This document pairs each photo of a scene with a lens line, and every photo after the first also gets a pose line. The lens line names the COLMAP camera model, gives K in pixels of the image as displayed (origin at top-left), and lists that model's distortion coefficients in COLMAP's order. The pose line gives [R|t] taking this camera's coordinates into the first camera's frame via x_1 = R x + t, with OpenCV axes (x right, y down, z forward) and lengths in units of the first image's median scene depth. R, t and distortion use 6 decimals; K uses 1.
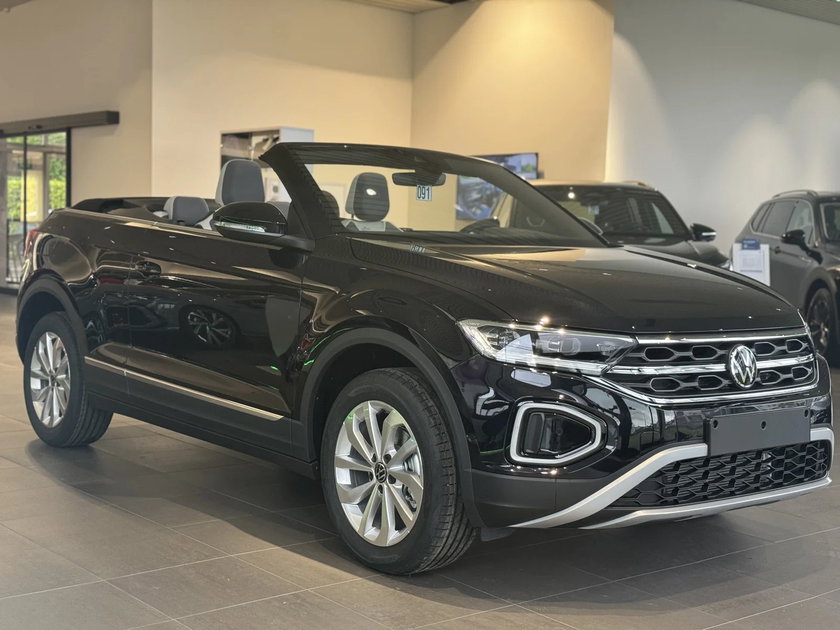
lens RADIAL K [[1202.0, 0, 416.7], [0, 1202.0, 308.1], [0, 0, 1]] dist [0.100327, 0.000000]
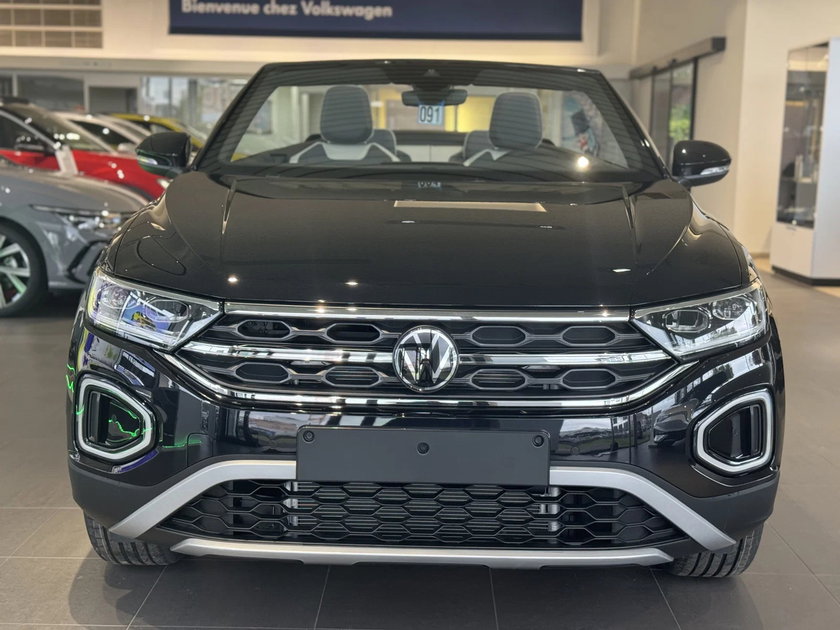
lens RADIAL K [[1202.0, 0, 419.4], [0, 1202.0, 315.3], [0, 0, 1]] dist [0.100327, 0.000000]
pose [[0.757689, 0.071964, -0.648636, 0.709787], [-0.035480, 0.996974, 0.069165, -0.022811], [0.651651, -0.029392, 0.757949, 0.495145]]
